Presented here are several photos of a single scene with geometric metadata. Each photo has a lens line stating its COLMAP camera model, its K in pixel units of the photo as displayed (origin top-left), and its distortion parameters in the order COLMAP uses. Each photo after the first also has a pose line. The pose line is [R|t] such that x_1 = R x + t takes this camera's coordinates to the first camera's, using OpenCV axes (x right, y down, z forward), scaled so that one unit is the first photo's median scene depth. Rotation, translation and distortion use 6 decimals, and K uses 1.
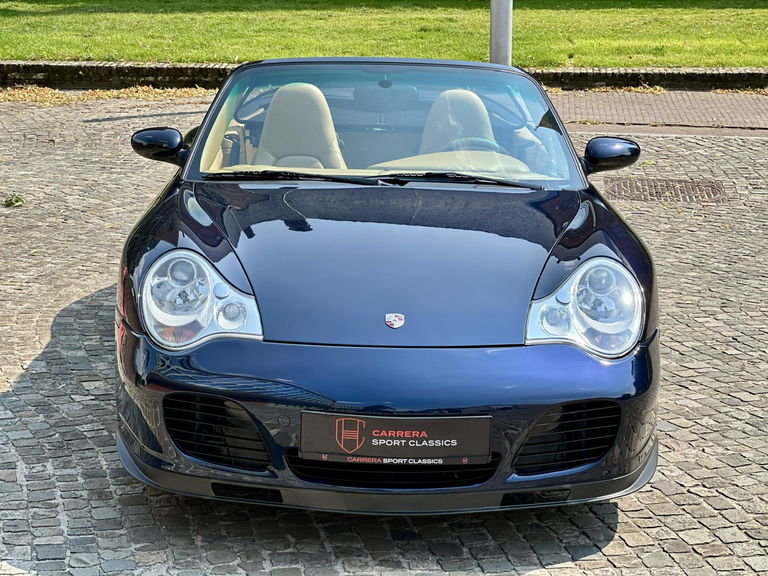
lens RADIAL K [[1700.4, 0, 384.3], [0, 1700.4, 287.1], [0, 0, 1]] dist [0.188560, 0.000000]
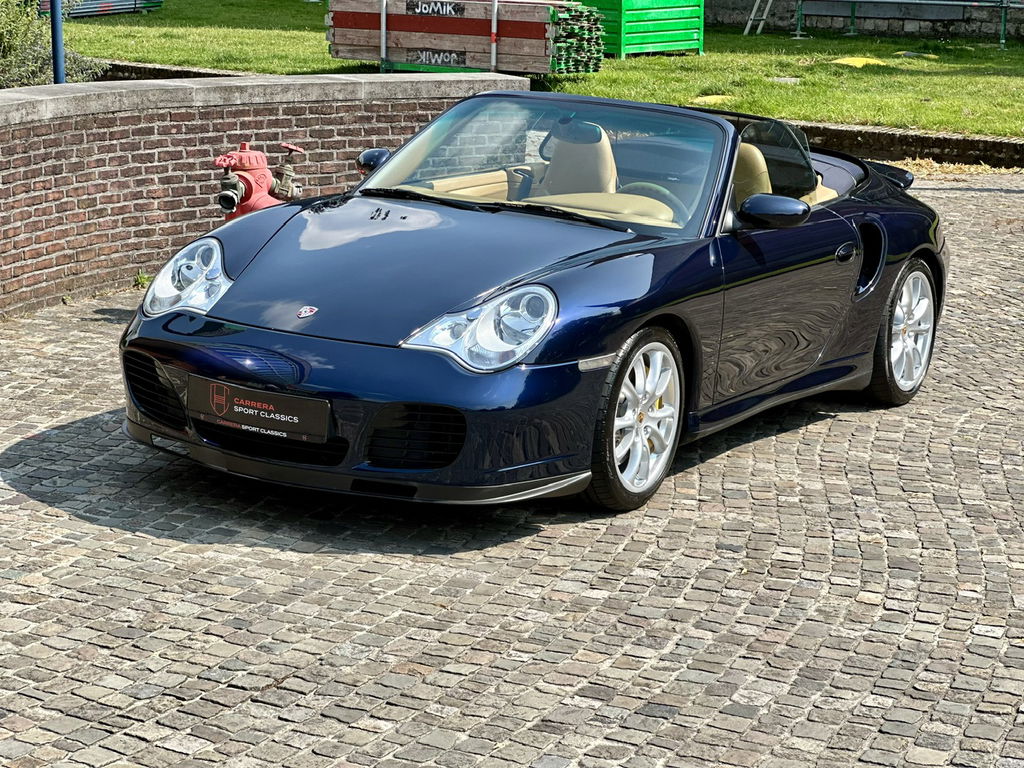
lens RADIAL K [[2267.2, 0, 515.6], [0, 2267.2, 377.0], [0, 0, 1]] dist [0.188560, 0.000000]
pose [[0.852991, 0.126288, -0.506416, 0.845901], [-0.142788, 0.989733, 0.006308, 0.031797], [0.502014, 0.066929, 0.862266, -0.191028]]
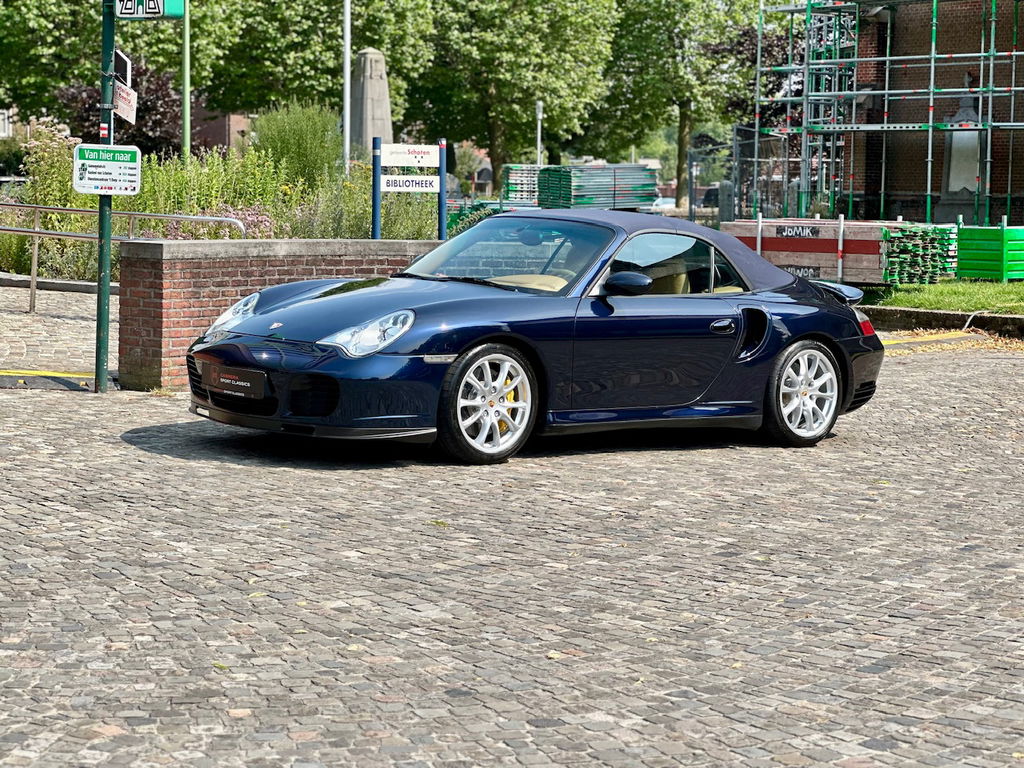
lens RADIAL K [[2267.2, 0, 506.0], [0, 2267.2, 375.2], [0, 0, 1]] dist [0.188560, 0.000000]
pose [[0.649424, 0.073041, -0.756911, 1.897299], [-0.190573, 0.979244, -0.069015, 0.182095], [0.736160, 0.189066, 0.649864, -0.338988]]
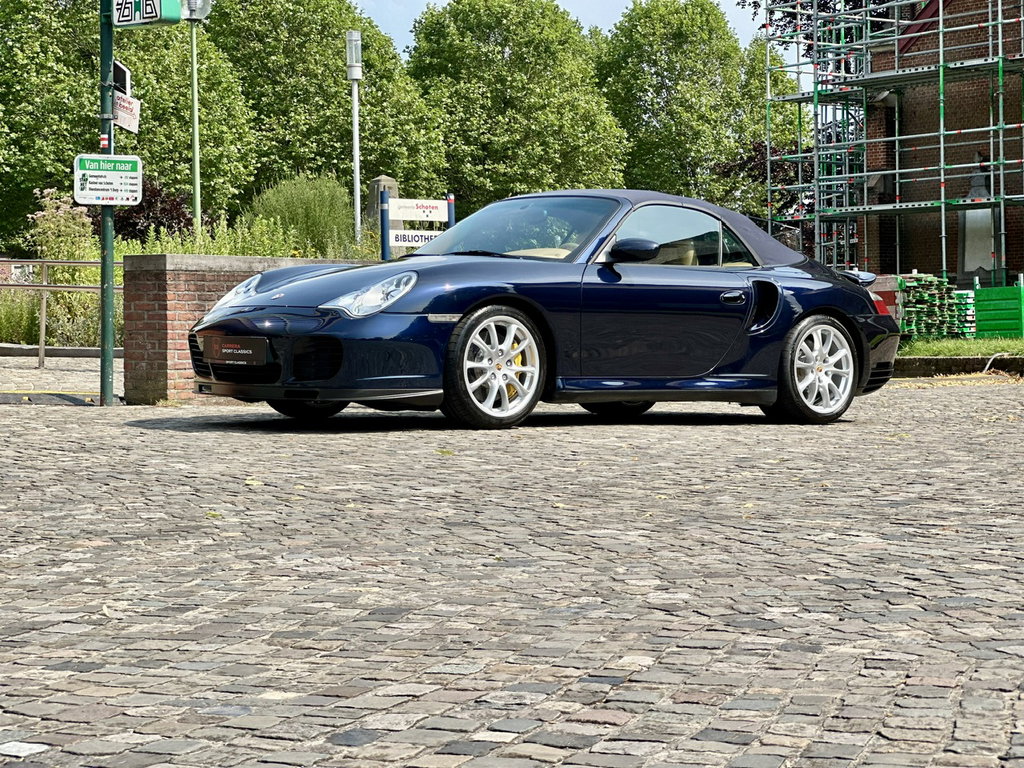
lens RADIAL K [[2267.2, 0, 502.4], [0, 2267.2, 379.7], [0, 0, 1]] dist [0.188560, 0.000000]
pose [[0.641598, 0.003386, -0.767033, 1.881172], [-0.160870, 0.978344, -0.130243, 0.358298], [0.749982, 0.206956, 0.628249, -0.261705]]
